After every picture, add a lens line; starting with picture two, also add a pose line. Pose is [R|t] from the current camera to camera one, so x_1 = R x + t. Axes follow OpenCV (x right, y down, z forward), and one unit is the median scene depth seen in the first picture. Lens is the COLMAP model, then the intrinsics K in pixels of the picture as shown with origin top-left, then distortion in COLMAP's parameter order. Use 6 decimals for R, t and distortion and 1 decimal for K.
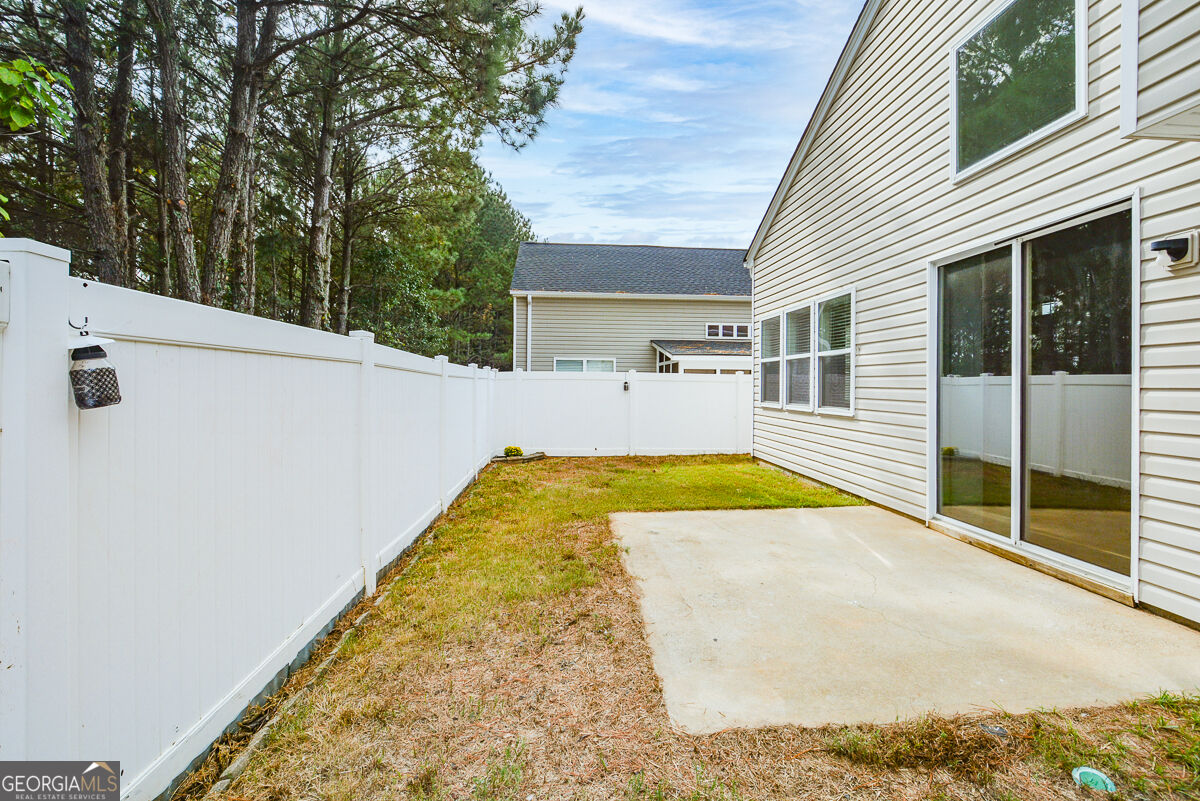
lens RADIAL K [[533.8, 0, 600.2], [0, 533.8, 382.1], [0, 0, 1]] dist [-0.003176, -0.001591]
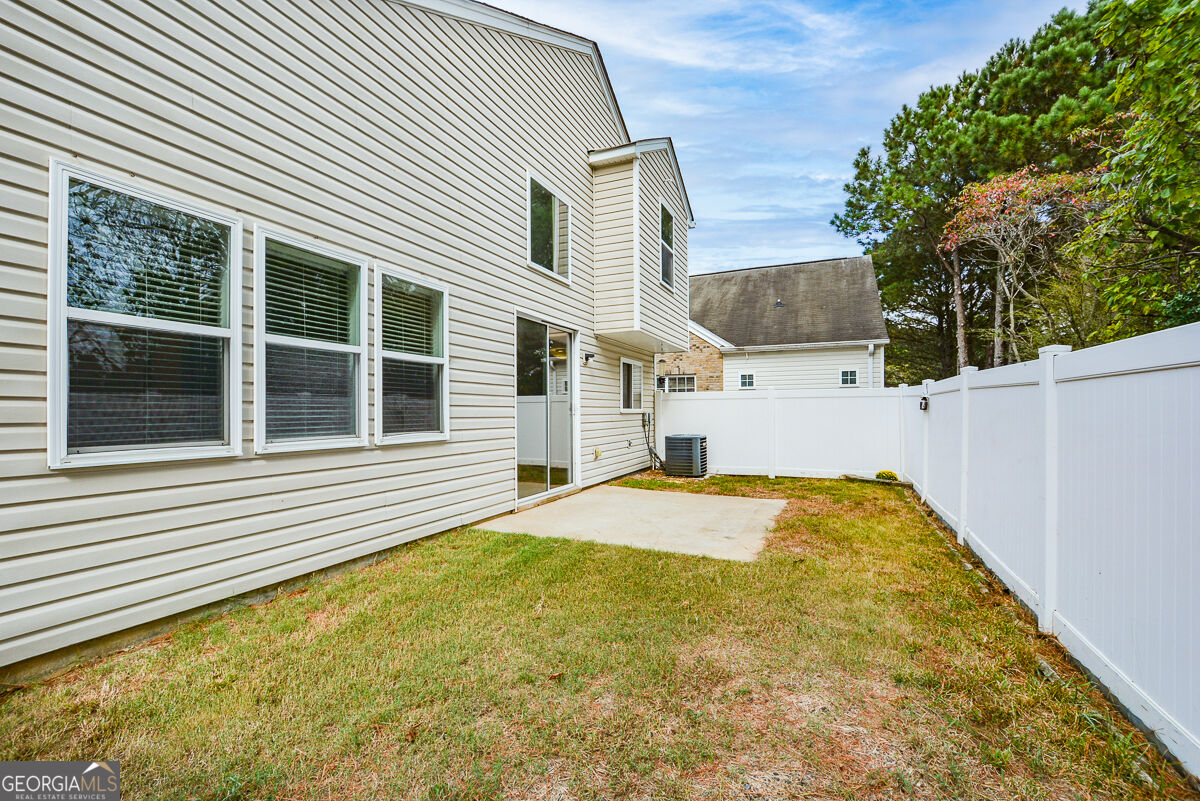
lens RADIAL K [[529.0, 0, 600.5], [0, 529.0, 413.6], [0, 0, 1]] dist [0.000079, -0.000366]
pose [[-0.886255, -0.011568, 0.463053, -0.175948], [-0.012302, 0.999923, 0.001434, 0.024823], [-0.463034, -0.004426, -0.886329, 2.135456]]
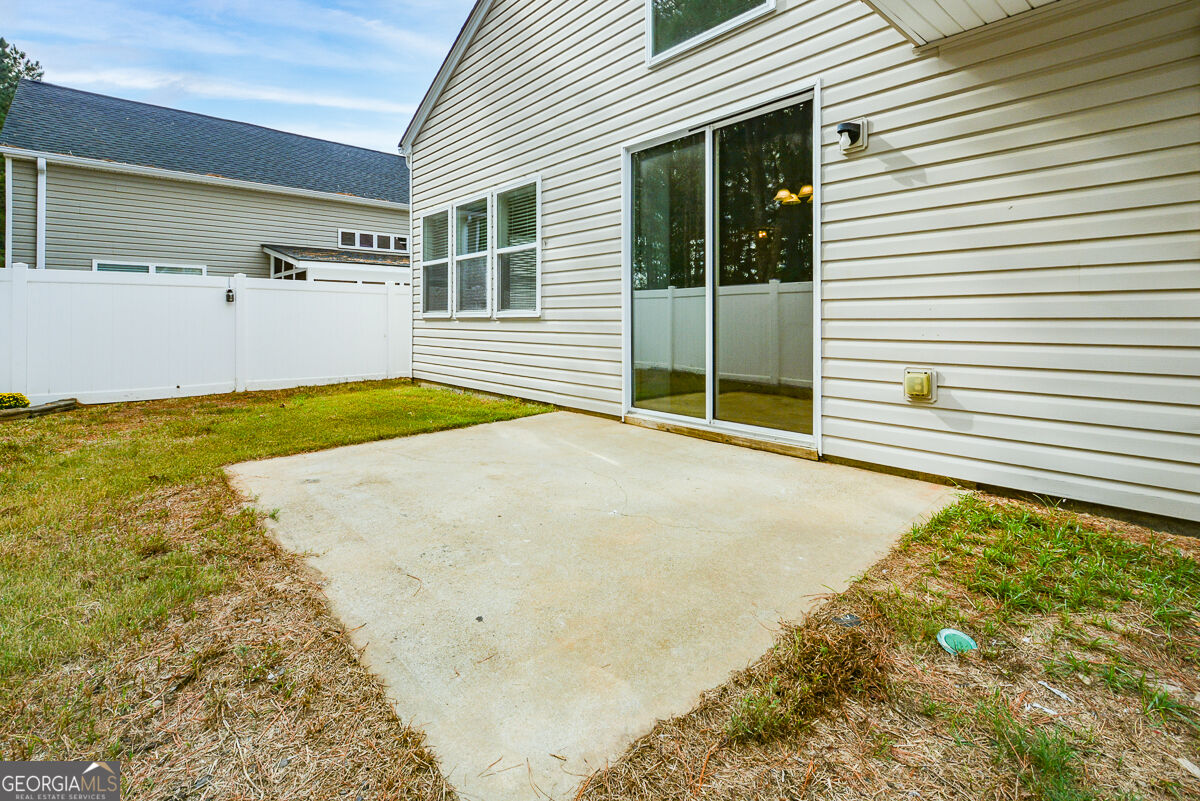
lens RADIAL K [[557.5, 0, 598.4], [0, 557.5, 316.8], [0, 0, 1]] dist [0.004419, -0.005577]
pose [[0.792699, -0.008471, 0.609555, -0.037554], [0.005243, 0.999961, 0.007078, 0.075481], [-0.609591, -0.002415, 0.792712, 0.235259]]
